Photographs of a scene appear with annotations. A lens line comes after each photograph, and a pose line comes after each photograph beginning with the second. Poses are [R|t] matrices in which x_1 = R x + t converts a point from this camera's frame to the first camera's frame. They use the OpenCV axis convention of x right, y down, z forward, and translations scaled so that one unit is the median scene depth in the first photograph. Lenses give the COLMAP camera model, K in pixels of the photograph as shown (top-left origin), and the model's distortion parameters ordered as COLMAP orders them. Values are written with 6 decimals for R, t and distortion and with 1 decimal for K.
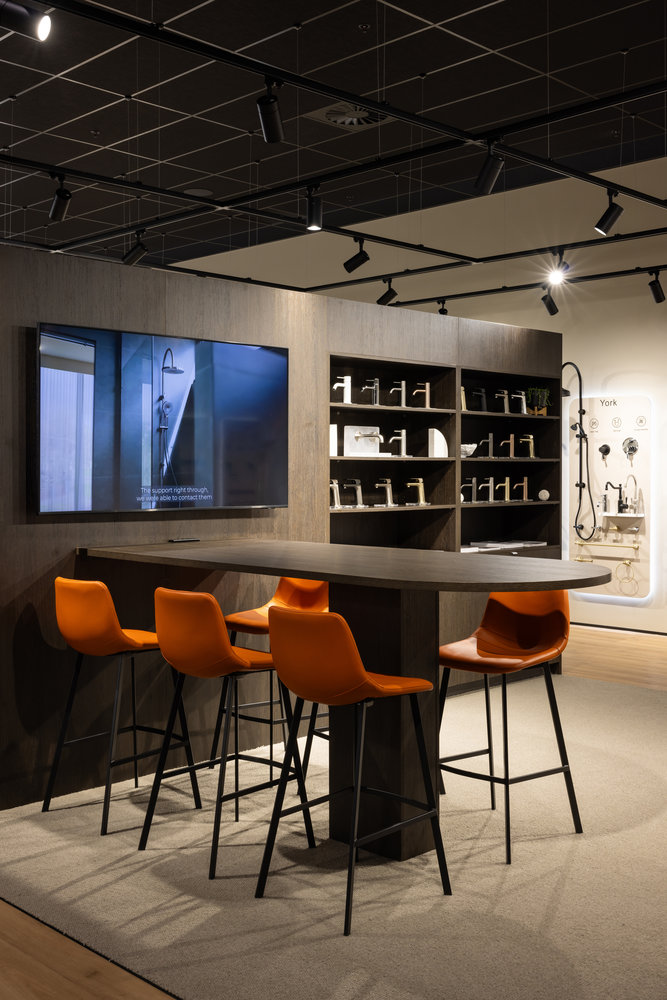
lens RADIAL K [[1056.9, 0, 335.6], [0, 1056.9, 503.0], [0, 0, 1]] dist [0.001058, 0.000000]
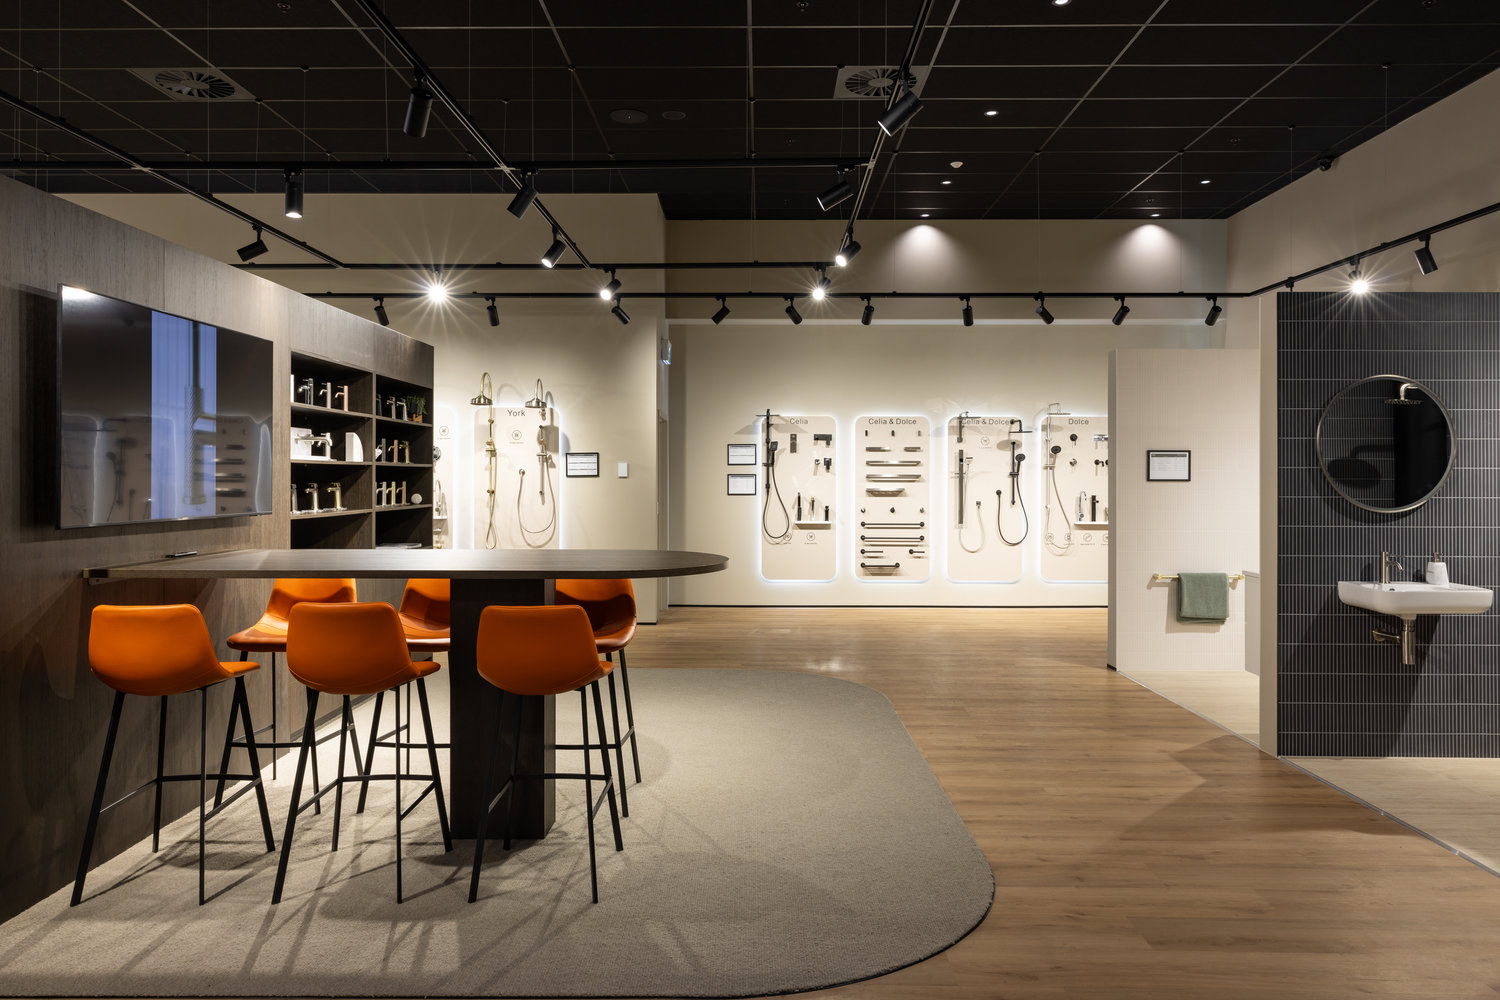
lens RADIAL K [[980.2, 0, 766.2], [0, 980.2, 496.6], [0, 0, 1]] dist [-0.025636, 0.014115]
pose [[0.713328, -0.015107, 0.700667, -0.285427], [0.023293, 0.999726, -0.002159, 0.000752], [-0.700443, 0.017861, 0.713485, 0.082747]]
